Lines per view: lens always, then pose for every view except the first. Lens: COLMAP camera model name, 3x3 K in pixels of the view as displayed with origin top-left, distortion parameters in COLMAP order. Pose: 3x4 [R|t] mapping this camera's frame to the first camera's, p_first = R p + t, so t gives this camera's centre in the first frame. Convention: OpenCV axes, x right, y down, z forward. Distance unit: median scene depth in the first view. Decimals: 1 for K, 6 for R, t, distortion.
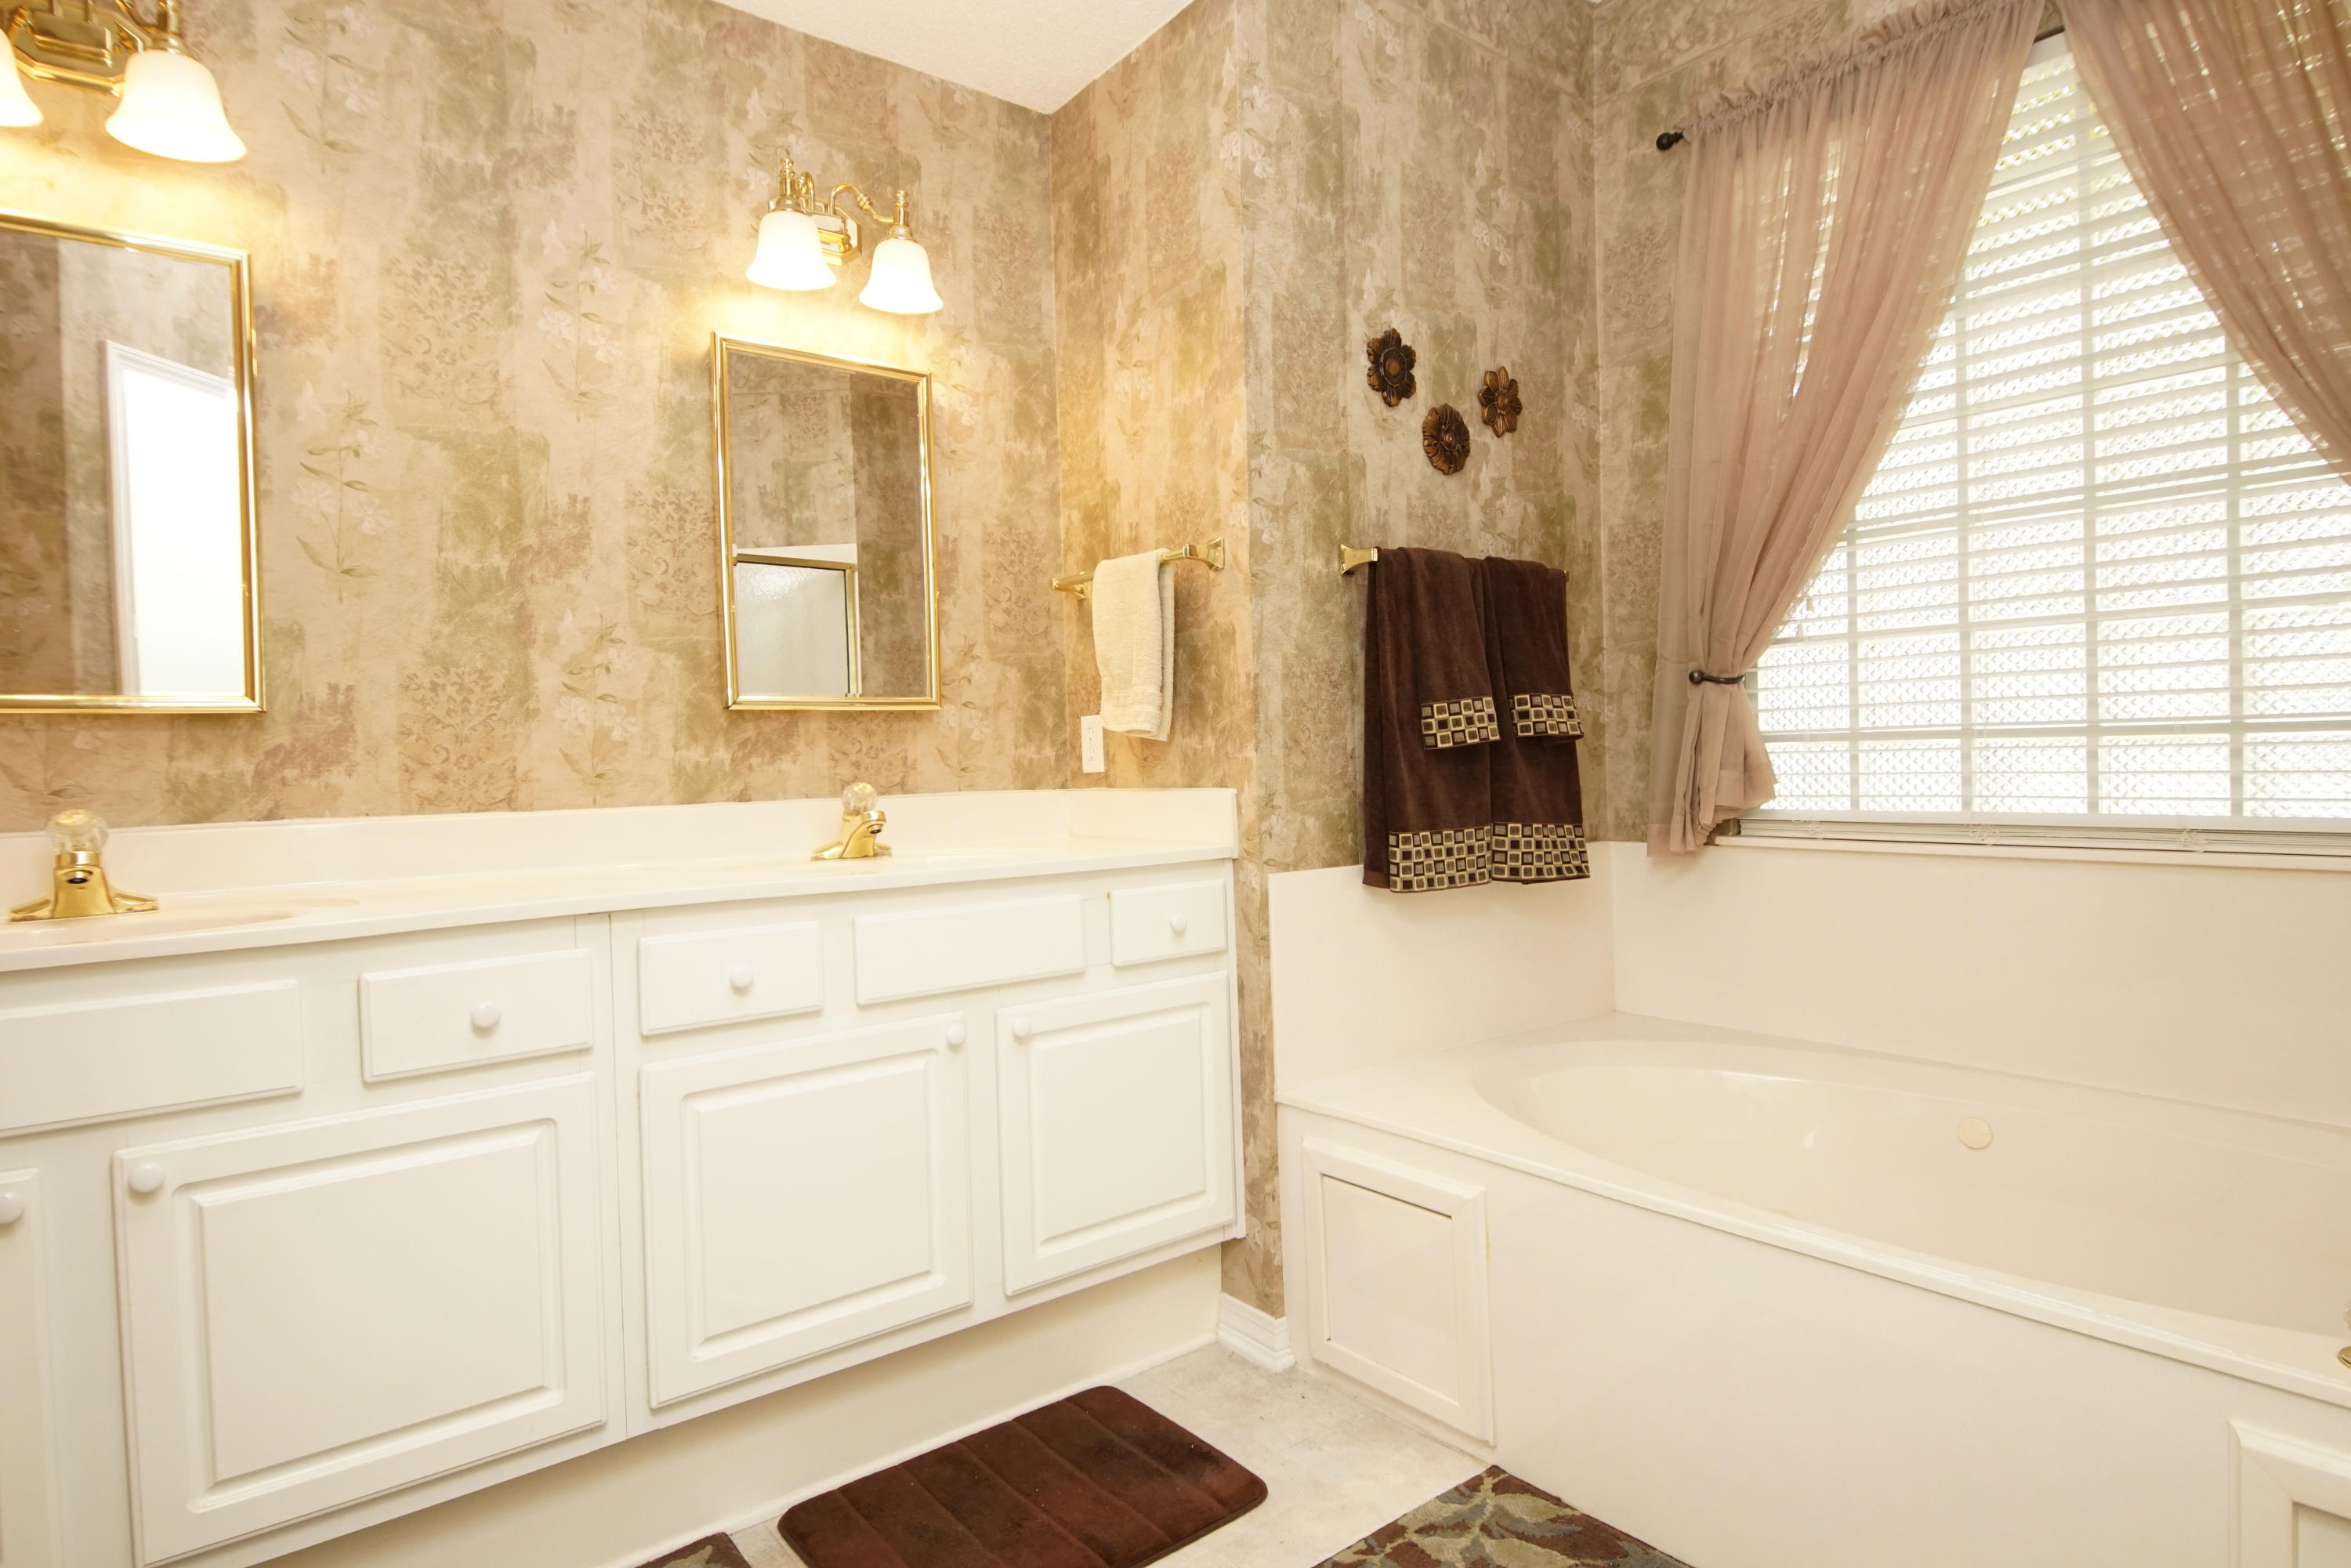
lens RADIAL K [[1273.5, 0, 1153.9], [0, 1273.5, 775.2], [0, 0, 1]] dist [0.025908, -0.030123]
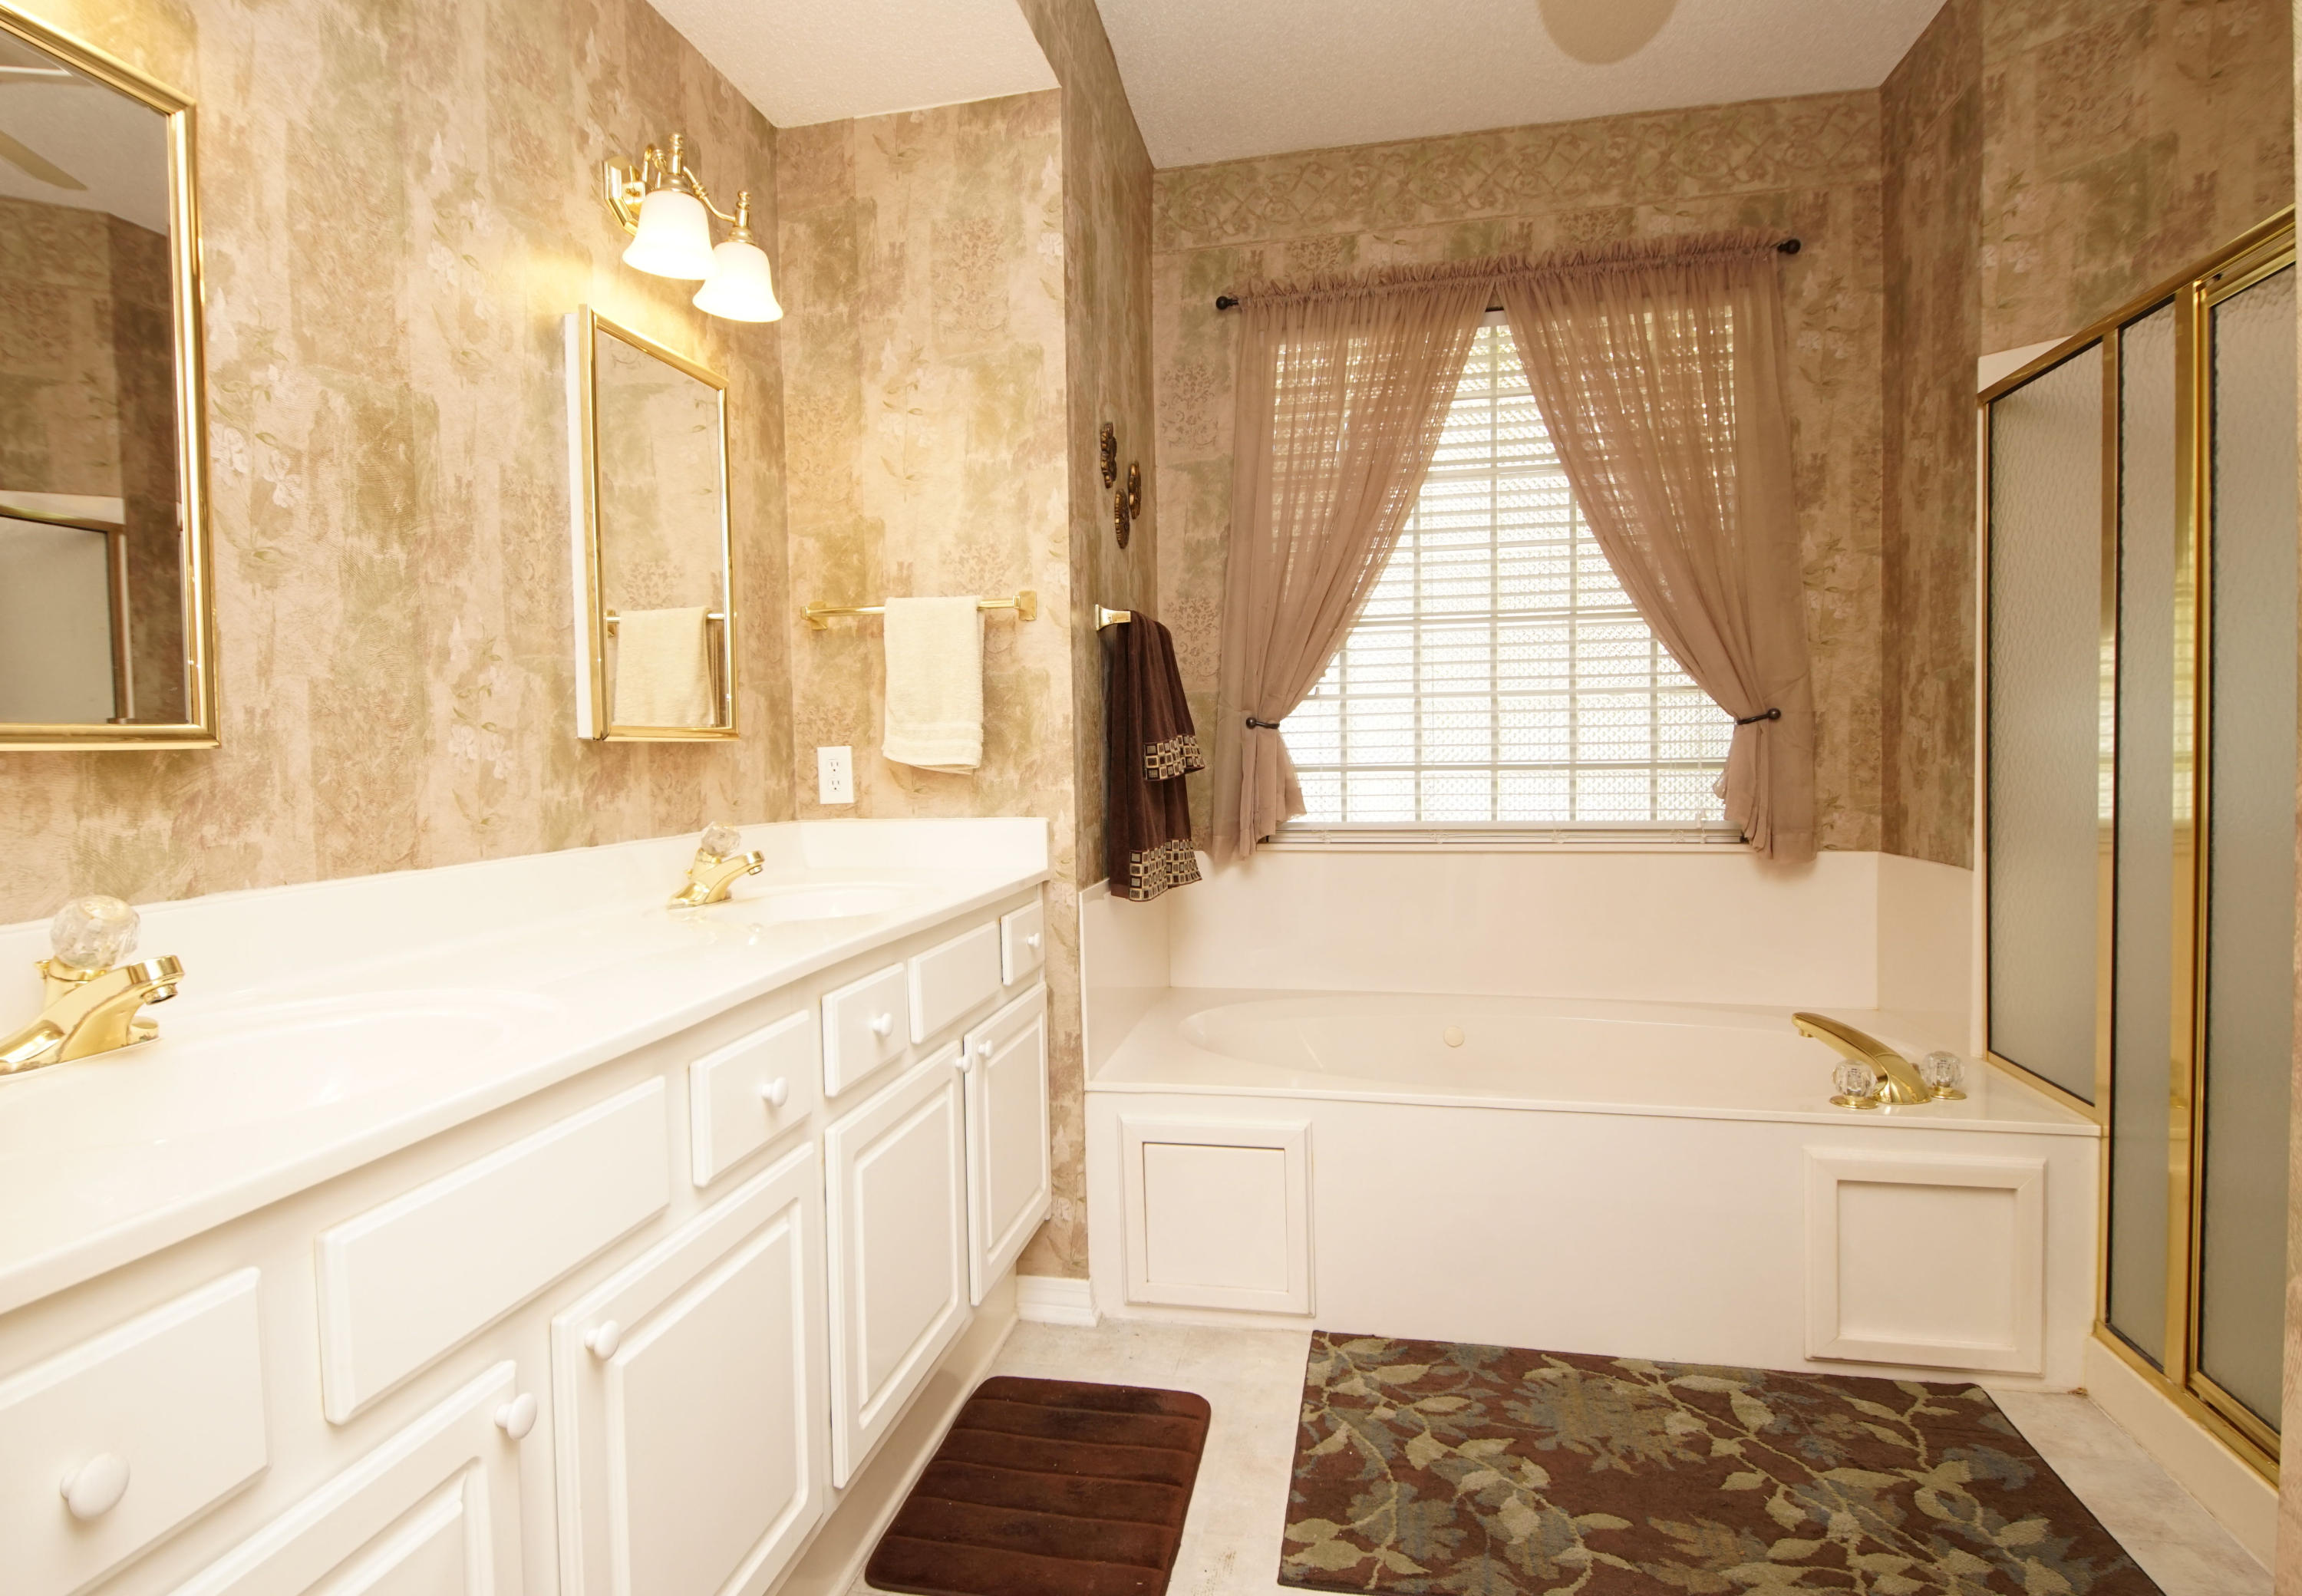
lens RADIAL K [[1285.8, 0, 1096.7], [0, 1285.8, 790.2], [0, 0, 1]] dist [0.019617, -0.031686]
pose [[0.770763, -0.010449, 0.637037, -0.600832], [0.007799, 0.999945, 0.006966, -0.020457], [-0.637075, -0.000401, 0.770802, 0.101040]]
